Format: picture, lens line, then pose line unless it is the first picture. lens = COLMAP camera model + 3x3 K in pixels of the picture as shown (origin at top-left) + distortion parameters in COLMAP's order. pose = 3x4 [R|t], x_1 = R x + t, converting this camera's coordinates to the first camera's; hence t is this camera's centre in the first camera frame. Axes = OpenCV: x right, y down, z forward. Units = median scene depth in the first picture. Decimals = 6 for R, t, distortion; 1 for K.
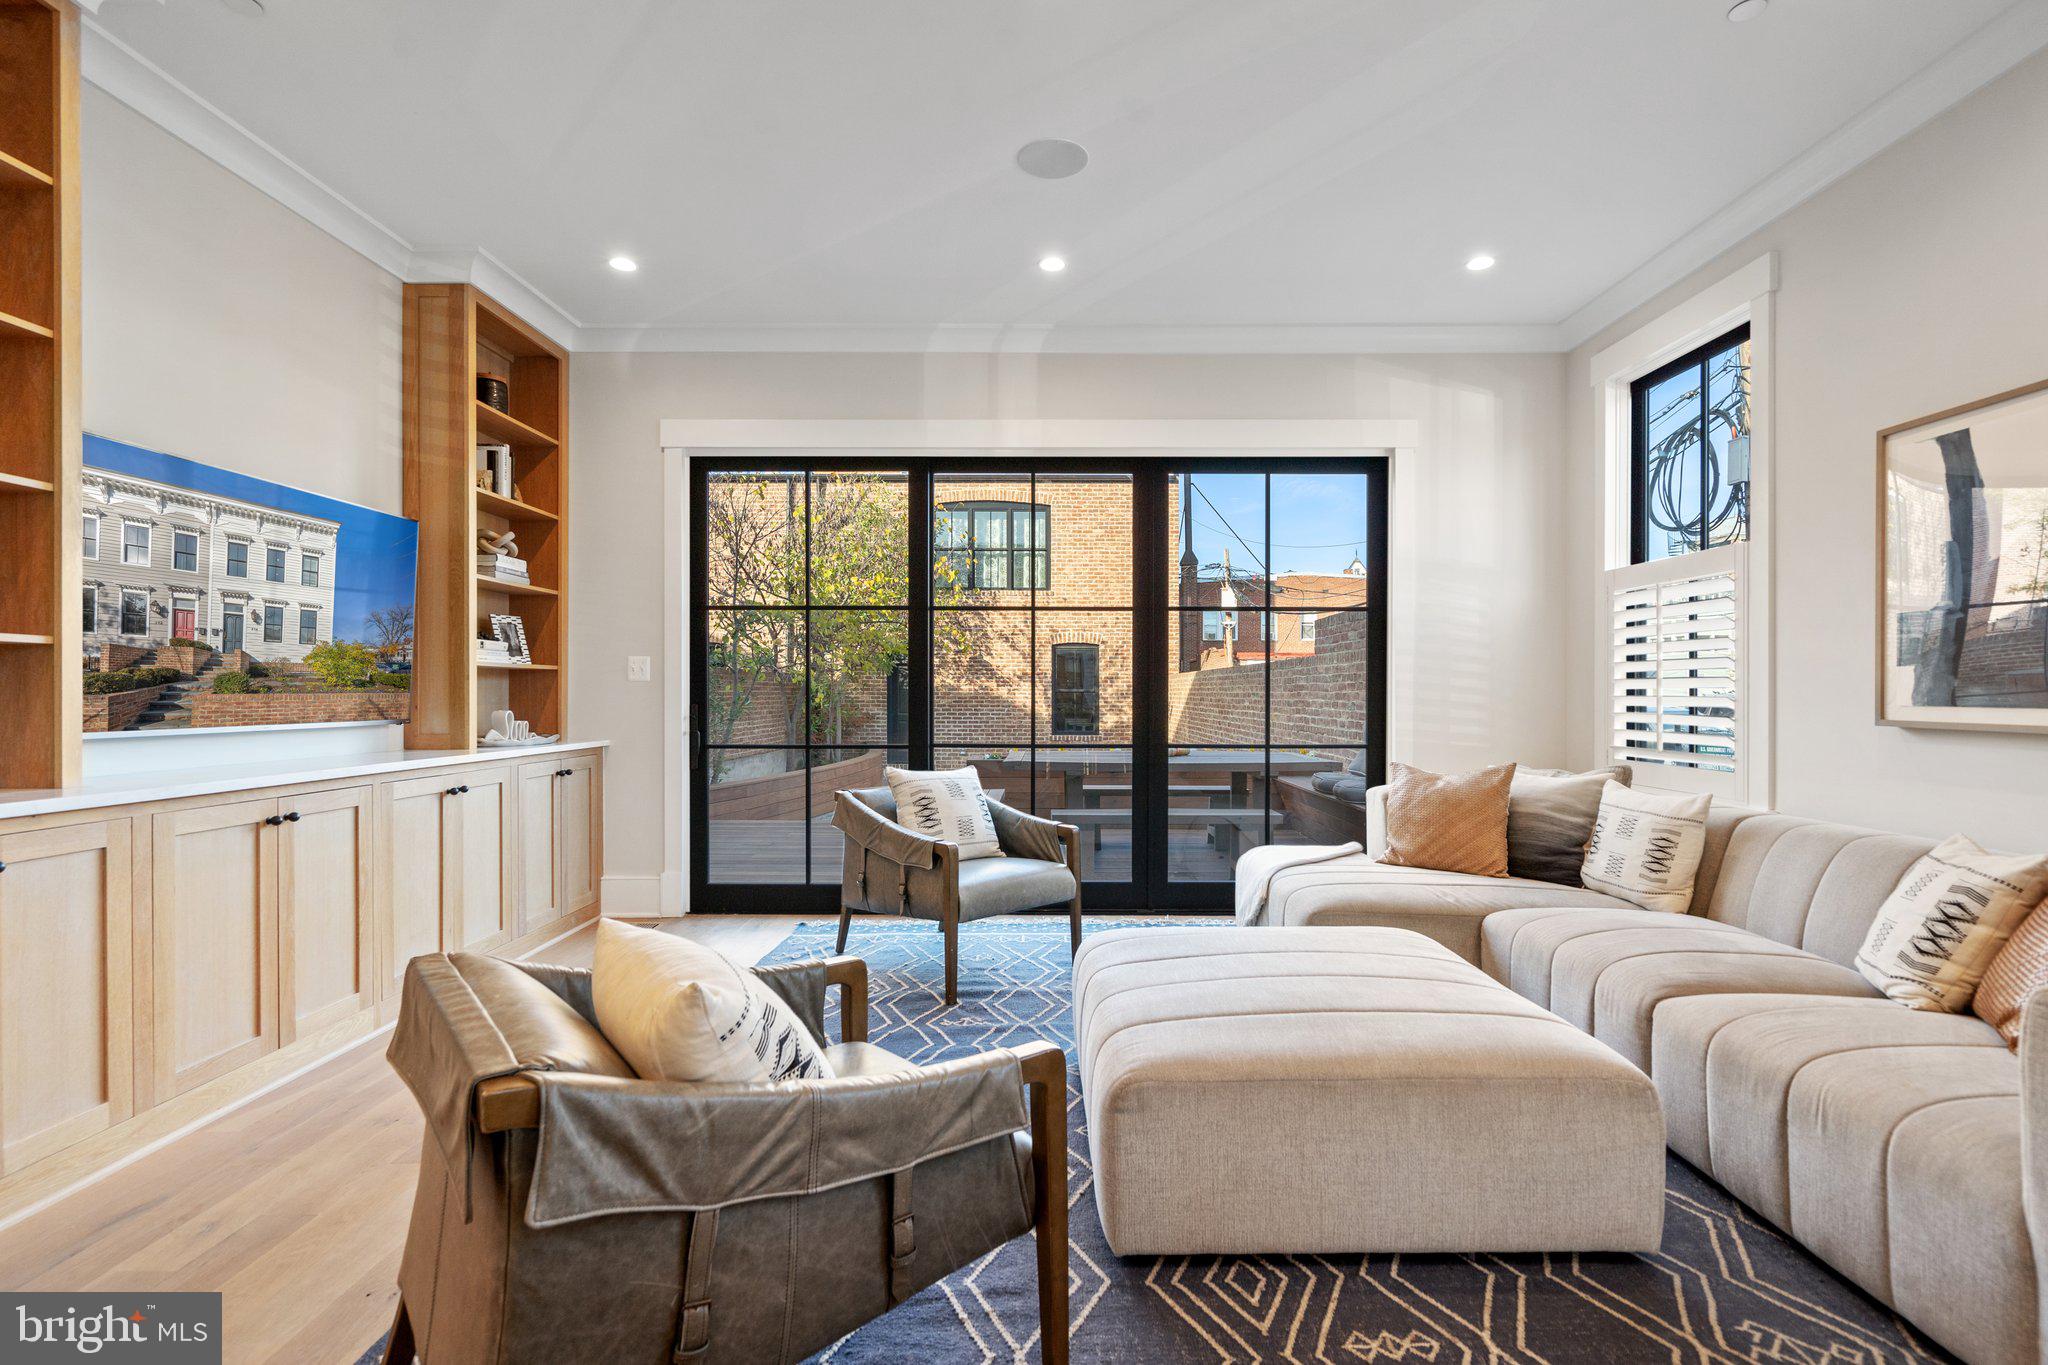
lens RADIAL K [[946.7, 0, 1039.1], [0, 946.7, 689.3], [0, 0, 1]] dist [0.000874, 0.000499]
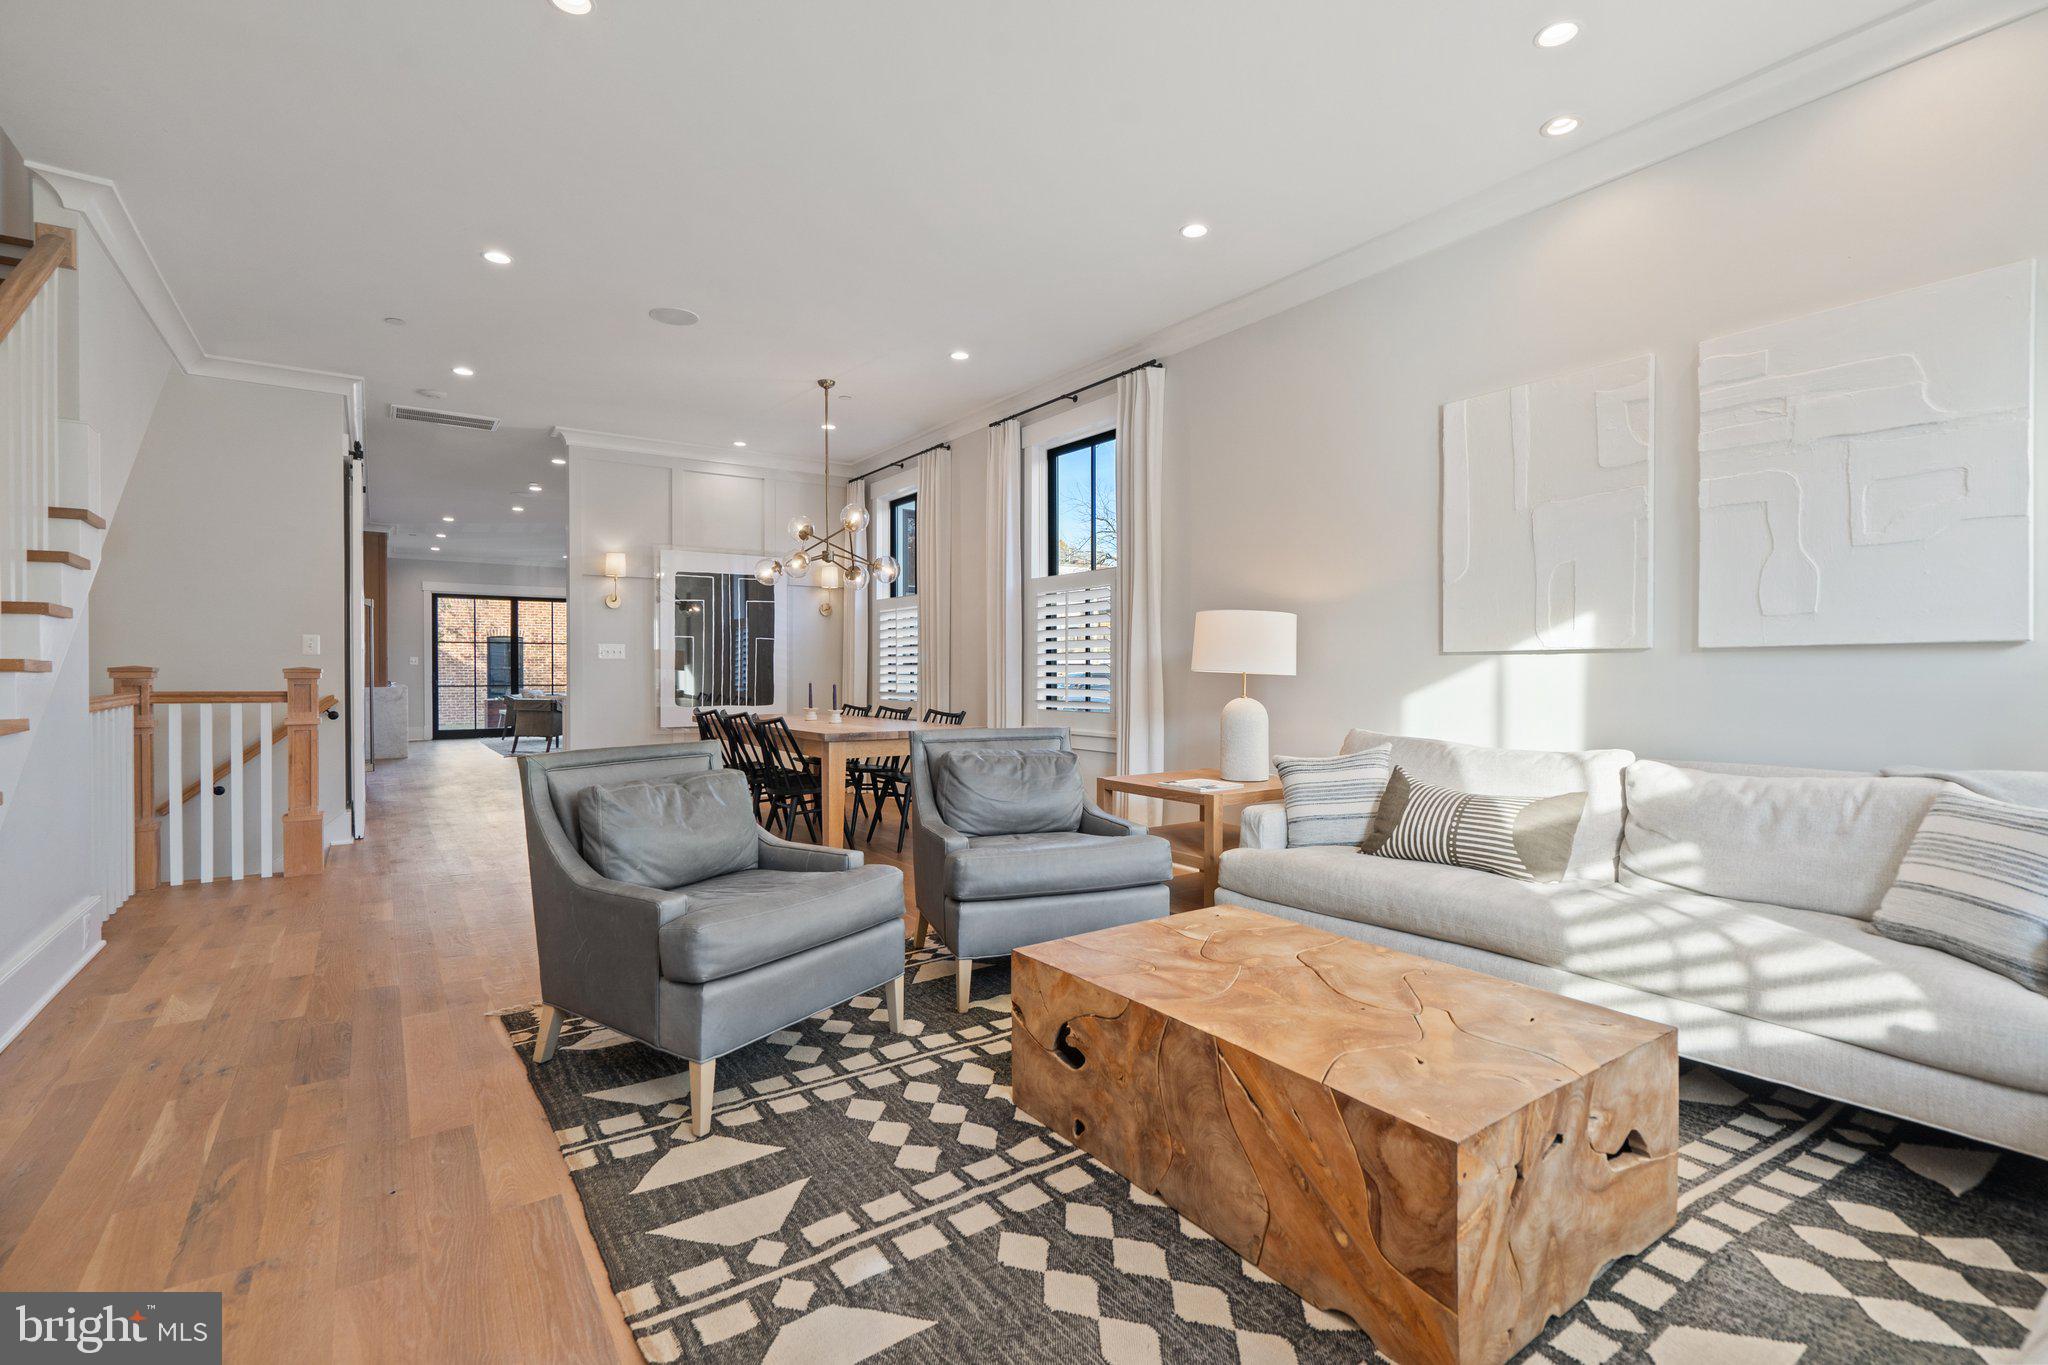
lens RADIAL K [[934.0, 0, 1016.7], [0, 934.0, 673.7], [0, 0, 1]] dist [-0.001315, 0.001161]
pose [[0.823146, -0.004965, 0.567807, -0.657889], [0.001593, 0.999978, 0.006435, 0.003801], [-0.567827, -0.004392, 0.823136, -3.266501]]
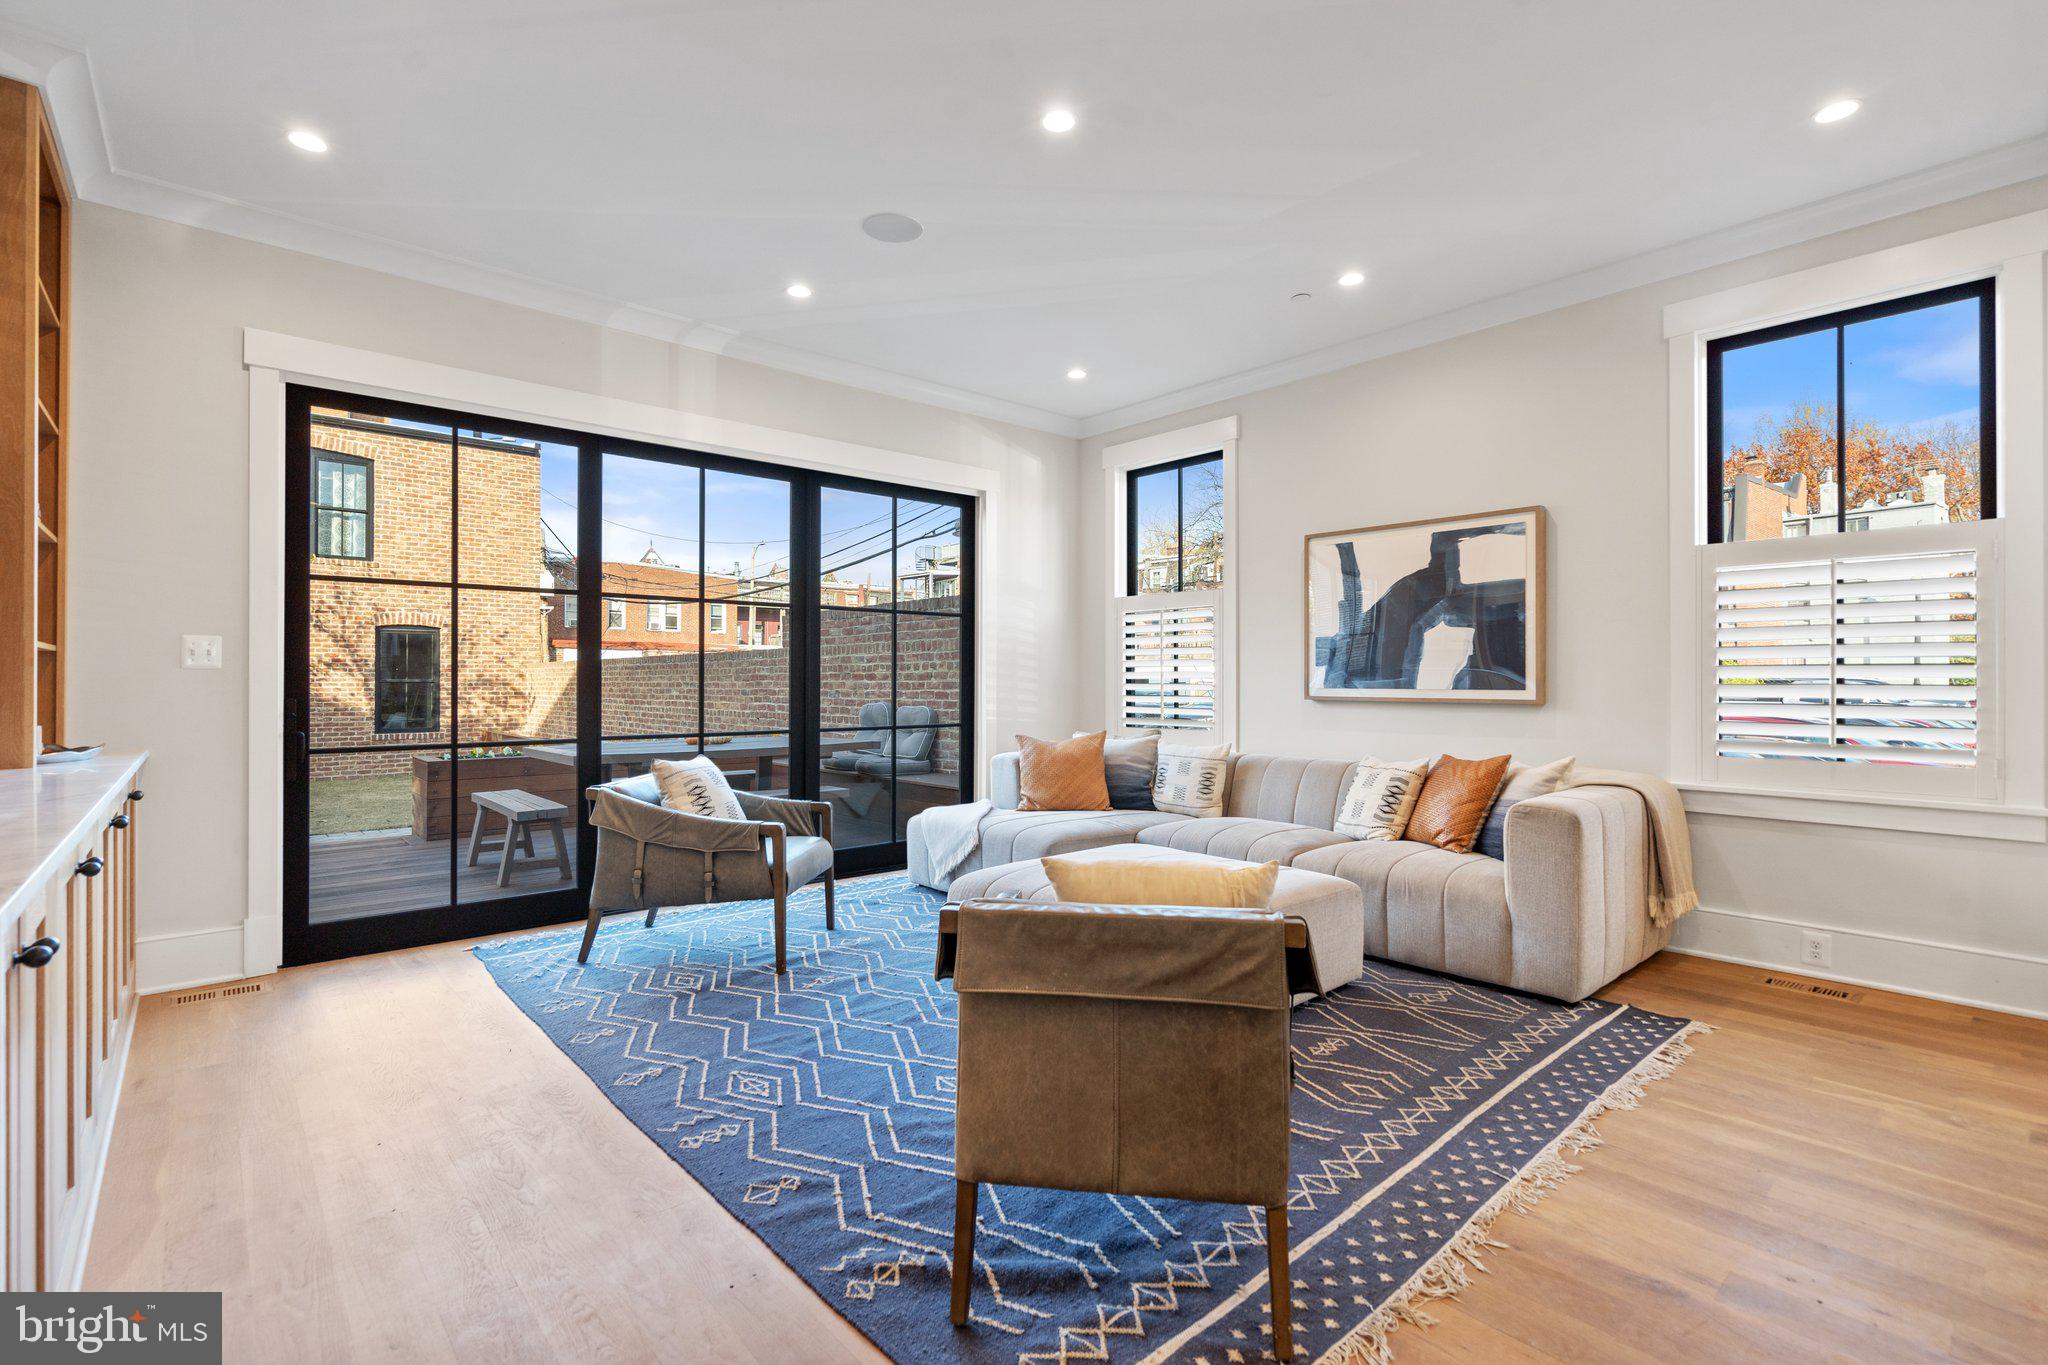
lens RADIAL K [[934.0, 0, 1016.7], [0, 934.0, 673.7], [0, 0, 1]] dist [-0.001315, 0.001161]
pose [[0.750438, 0.003344, 0.660932, -0.526545], [0.000447, 0.999984, -0.005566, -0.000415], [-0.660940, 0.004473, 0.750425, 0.026636]]
